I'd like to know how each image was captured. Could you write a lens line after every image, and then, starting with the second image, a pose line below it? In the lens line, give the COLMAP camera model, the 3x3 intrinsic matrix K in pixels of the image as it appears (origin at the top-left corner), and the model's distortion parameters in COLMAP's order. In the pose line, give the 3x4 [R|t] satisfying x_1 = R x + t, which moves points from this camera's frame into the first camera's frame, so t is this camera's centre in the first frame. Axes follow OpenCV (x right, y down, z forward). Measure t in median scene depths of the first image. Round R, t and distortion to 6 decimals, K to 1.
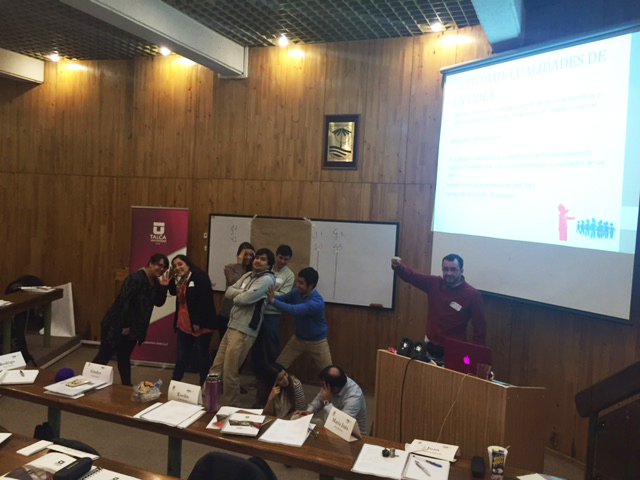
lens RADIAL K [[545.2, 0, 323.5], [0, 545.2, 238.9], [0, 0, 1]] dist [0.083005, -0.118059]
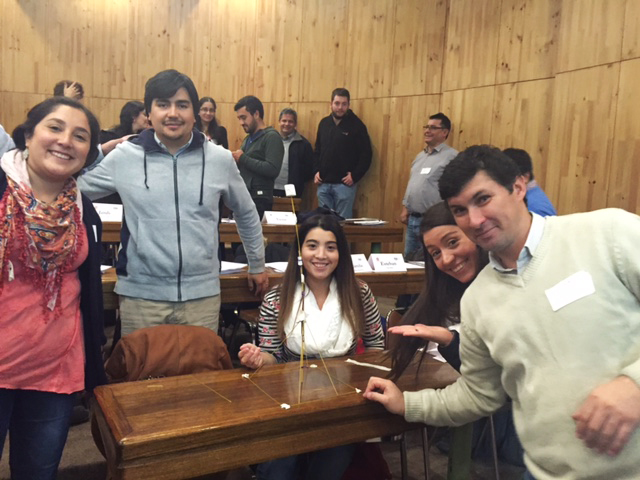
lens RADIAL K [[545.2, 0, 323.5], [0, 545.2, 238.9], [0, 0, 1]] dist [0.083005, -0.118059]
pose [[0.446253, 0.047125, -0.893665, -0.313351], [-0.069260, 0.997436, 0.018012, 0.039003], [0.892223, 0.053857, 0.448373, 0.733554]]
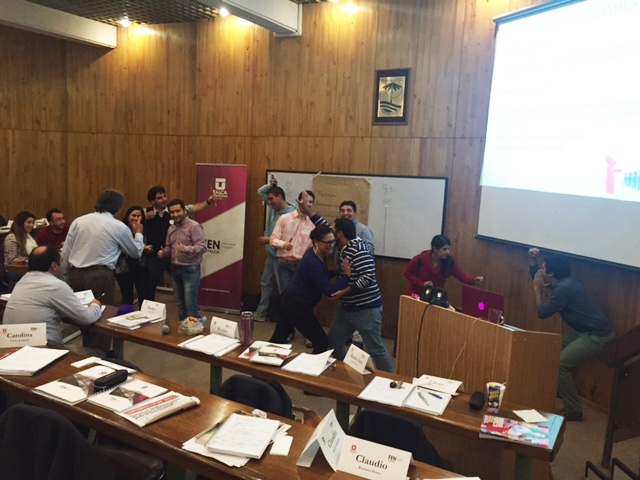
lens RADIAL K [[543.4, 0, 323.3], [0, 543.4, 238.0], [0, 0, 1]] dist [0.085229, -0.118736]
pose [[0.990496, 0.011043, -0.137101, 0.047669], [-0.000847, 0.997242, 0.074207, 0.006719], [0.137542, -0.073386, 0.987774, -0.028469]]
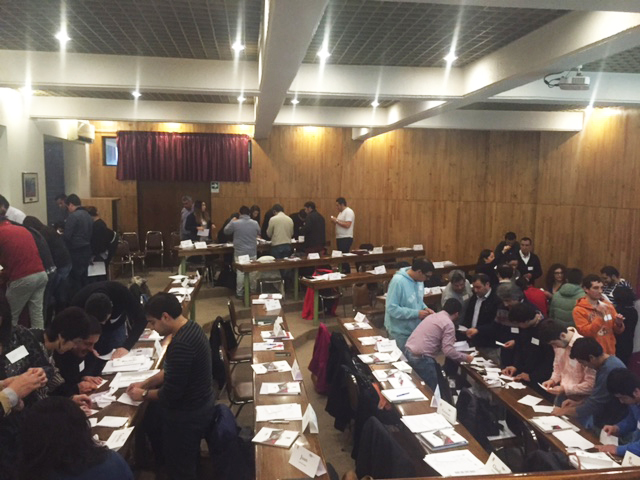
lens RADIAL K [[543.4, 0, 323.3], [0, 543.4, 238.0], [0, 0, 1]] dist [0.085229, -0.118736]
pose [[0.514082, 0.044591, -0.856581, 0.295880], [-0.022361, 0.999005, 0.038585, -0.099617], [0.857450, -0.000682, 0.514568, -0.121733]]
